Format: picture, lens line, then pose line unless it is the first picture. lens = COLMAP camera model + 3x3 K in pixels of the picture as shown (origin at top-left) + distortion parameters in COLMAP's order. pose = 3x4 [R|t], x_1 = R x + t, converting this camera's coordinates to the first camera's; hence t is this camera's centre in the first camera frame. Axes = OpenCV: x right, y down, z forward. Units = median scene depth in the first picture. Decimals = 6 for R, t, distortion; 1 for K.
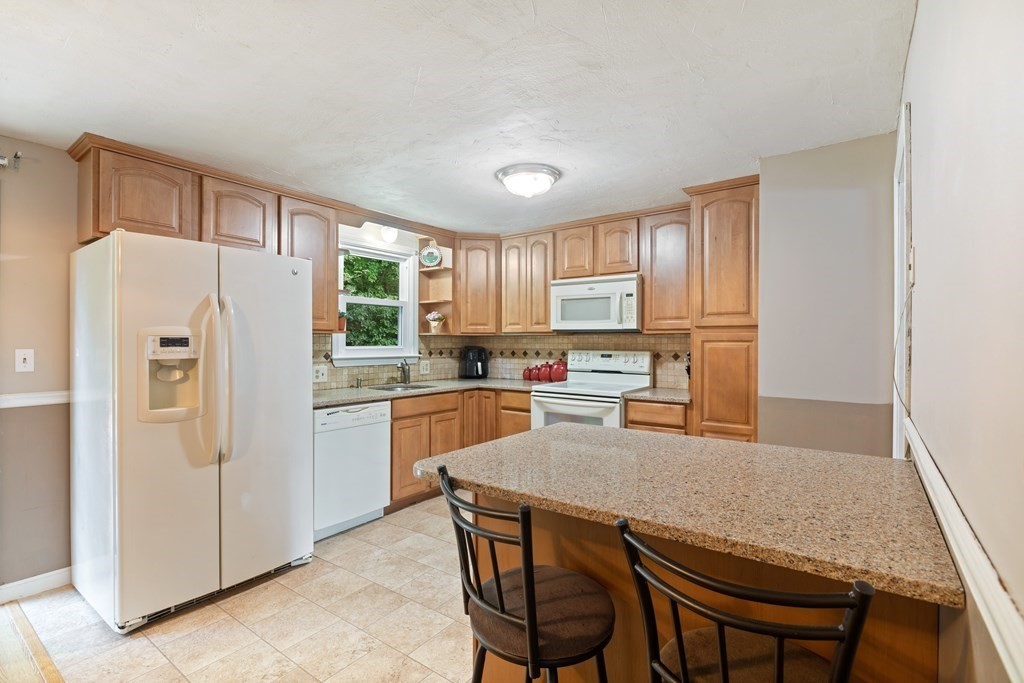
lens RADIAL K [[475.4, 0, 508.6], [0, 475.4, 344.2], [0, 0, 1]] dist [-0.009401, 0.001672]
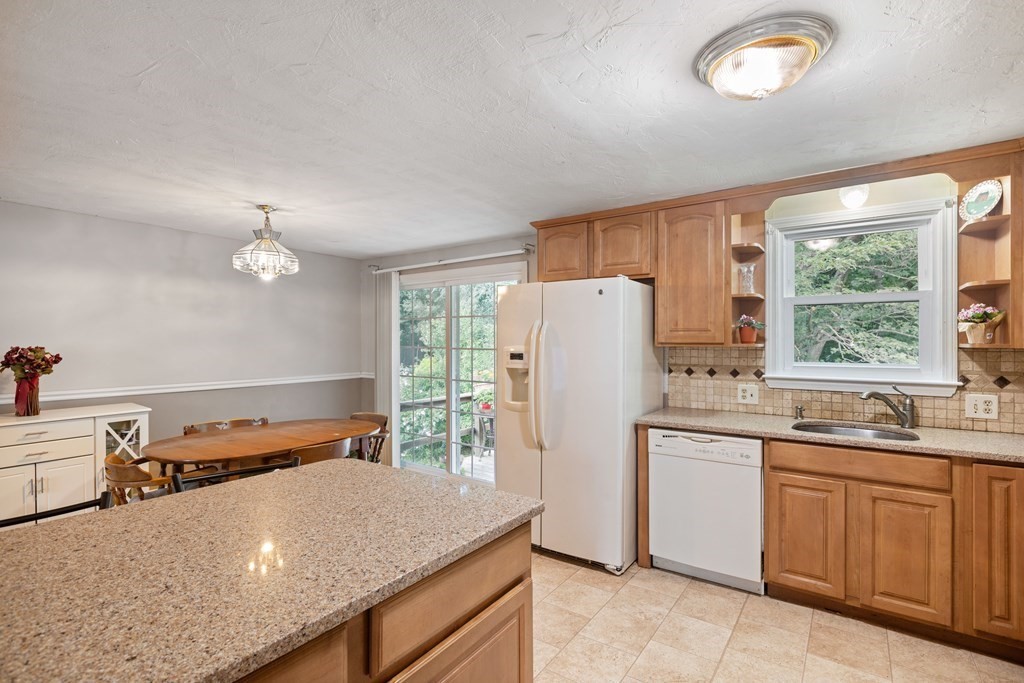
lens RADIAL K [[475.4, 0, 506.4], [0, 475.4, 343.4], [0, 0, 1]] dist [-0.009401, 0.001672]
pose [[0.021711, 0.003132, -0.999759, 0.655924], [-0.003746, 0.999988, 0.003051, -0.042758], [0.999757, 0.003679, 0.021722, 0.826054]]
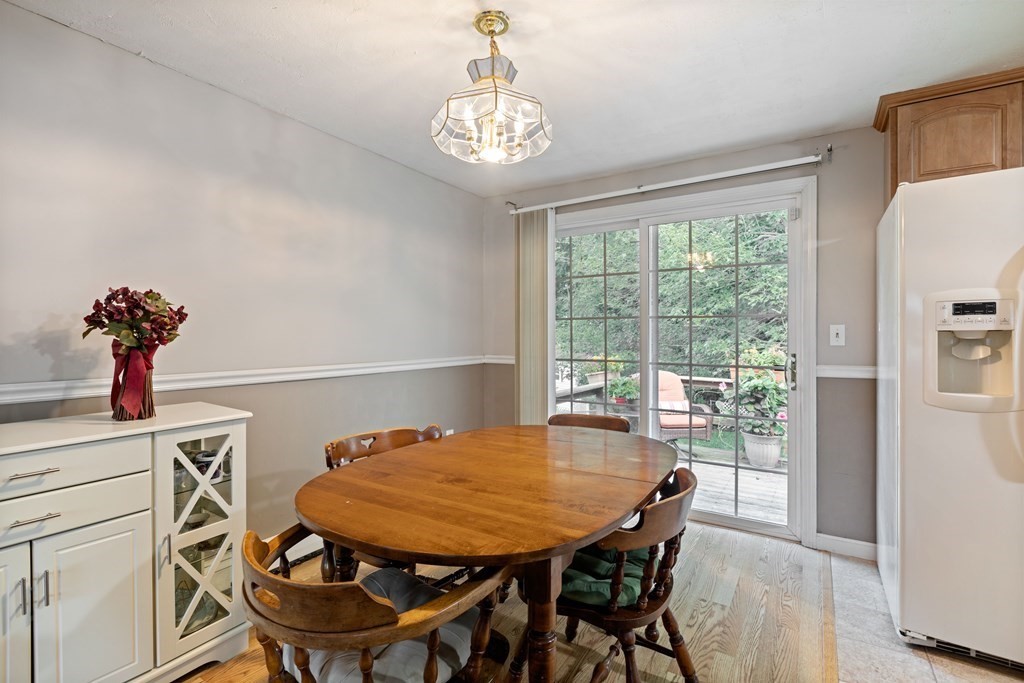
lens RADIAL K [[475.4, 0, 508.5], [0, 475.4, 337.6], [0, 0, 1]] dist [-0.009401, 0.001672]
pose [[0.067816, 0.003680, -0.997691, 0.009113], [-0.001628, 0.999992, 0.003578, 0.036294], [0.997697, 0.001382, 0.067821, 0.167819]]
